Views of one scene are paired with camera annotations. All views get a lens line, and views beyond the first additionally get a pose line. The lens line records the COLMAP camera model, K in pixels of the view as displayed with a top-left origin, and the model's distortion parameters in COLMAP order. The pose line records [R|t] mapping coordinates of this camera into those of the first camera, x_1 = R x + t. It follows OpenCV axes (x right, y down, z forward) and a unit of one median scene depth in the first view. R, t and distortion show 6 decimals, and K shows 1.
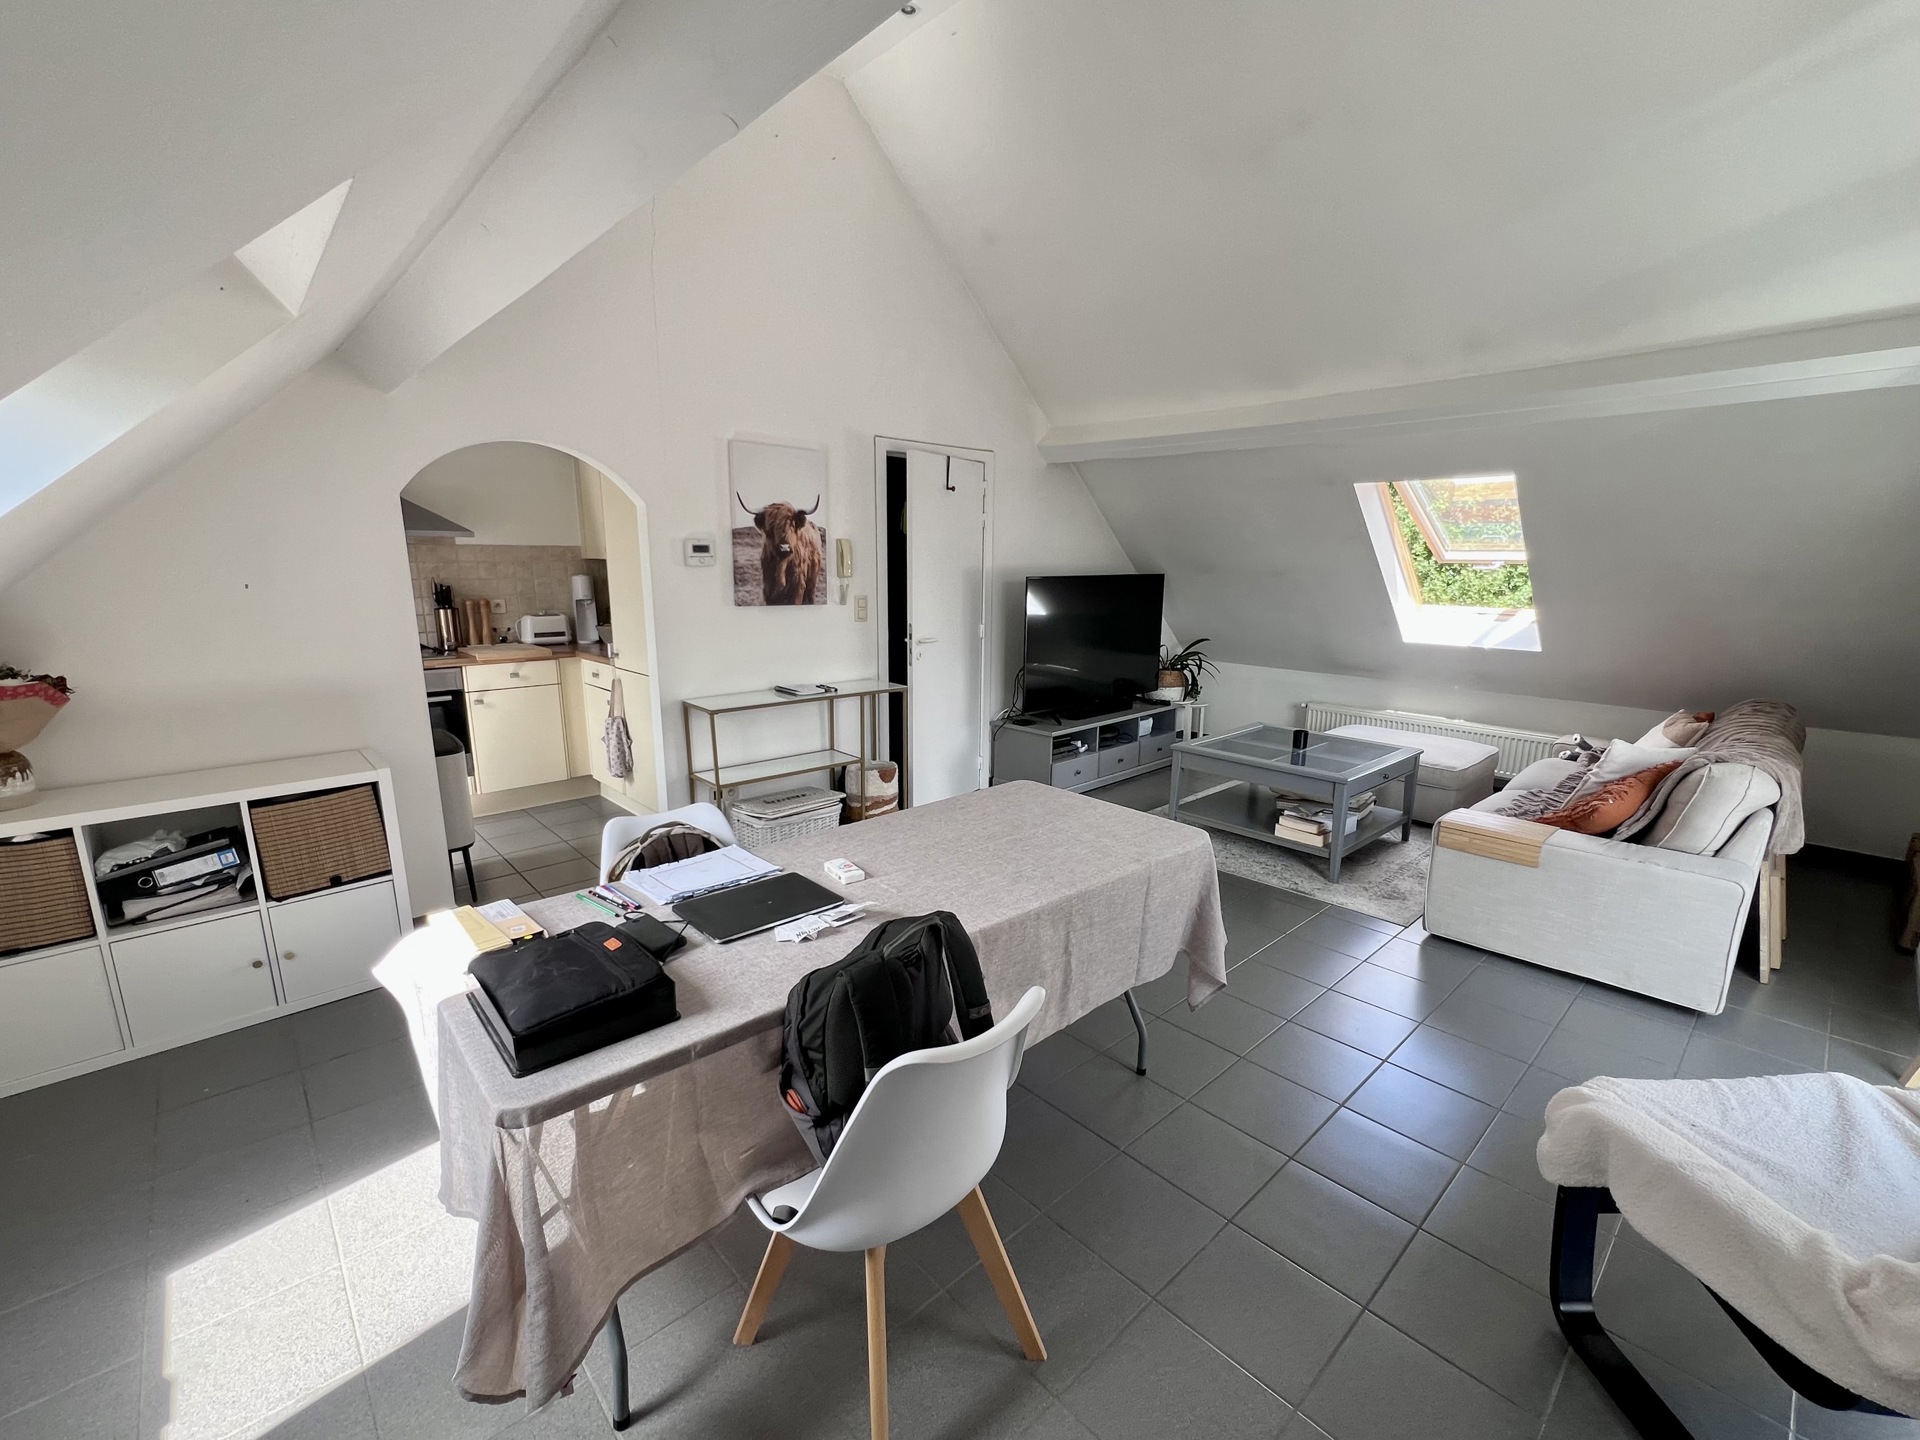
lens RADIAL K [[813.1, 0, 957.0], [0, 813.1, 726.0], [0, 0, 1]] dist [0.000900, 0.000083]
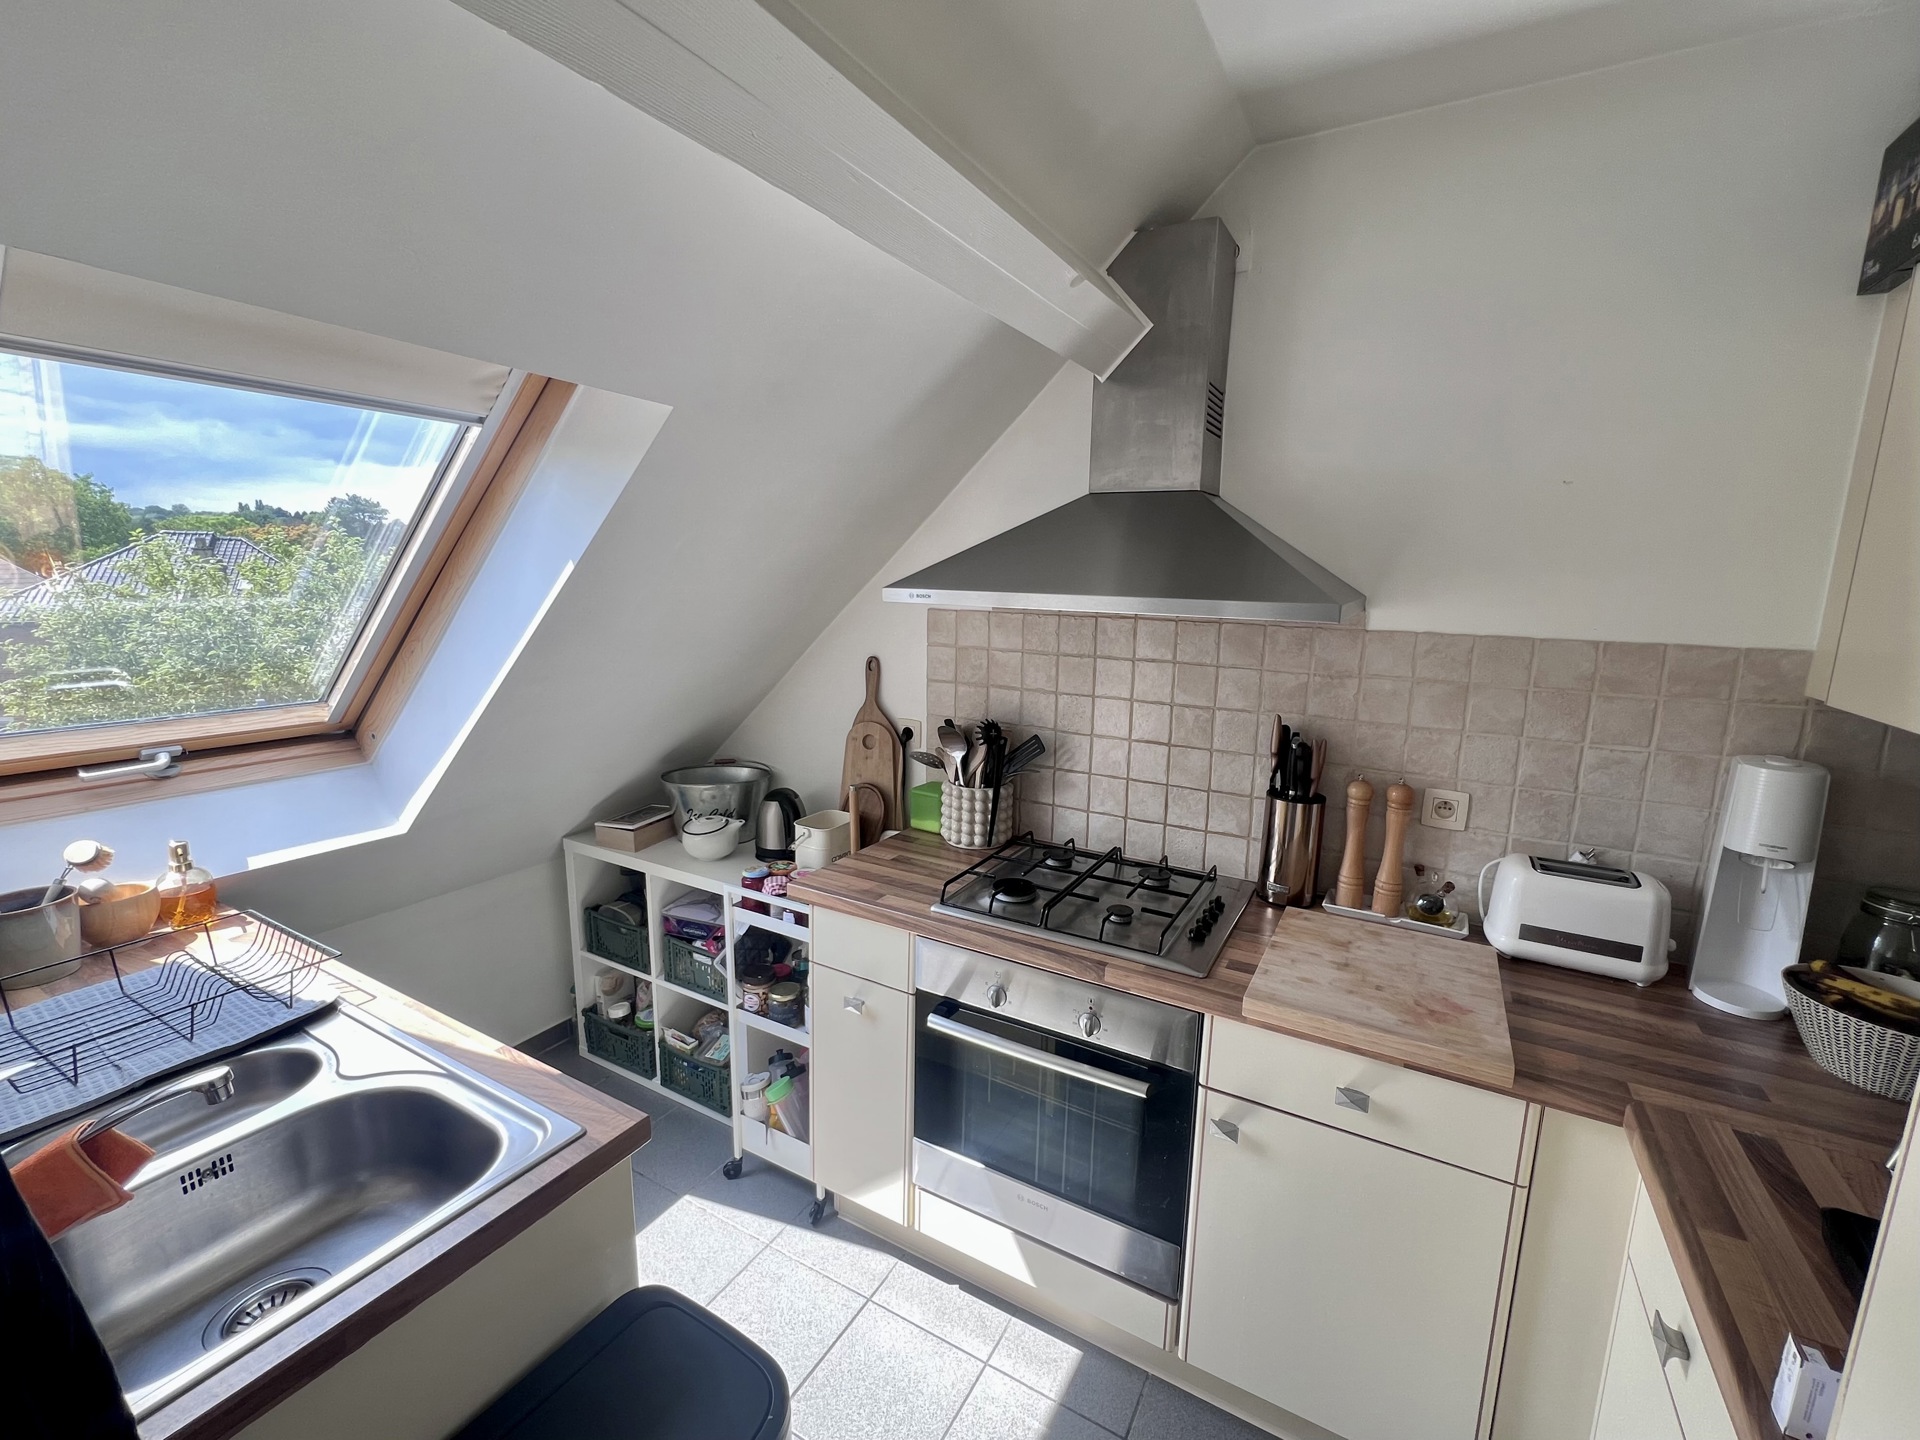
lens RADIAL K [[813.1, 0, 973.8], [0, 813.1, 712.1], [0, 0, 1]] dist [0.000900, 0.000083]
pose [[0.315286, 0.165404, -0.934471, -0.313107], [-0.220011, 0.970606, 0.097569, -0.177400], [0.923141, 0.174832, 0.342409, 0.692796]]
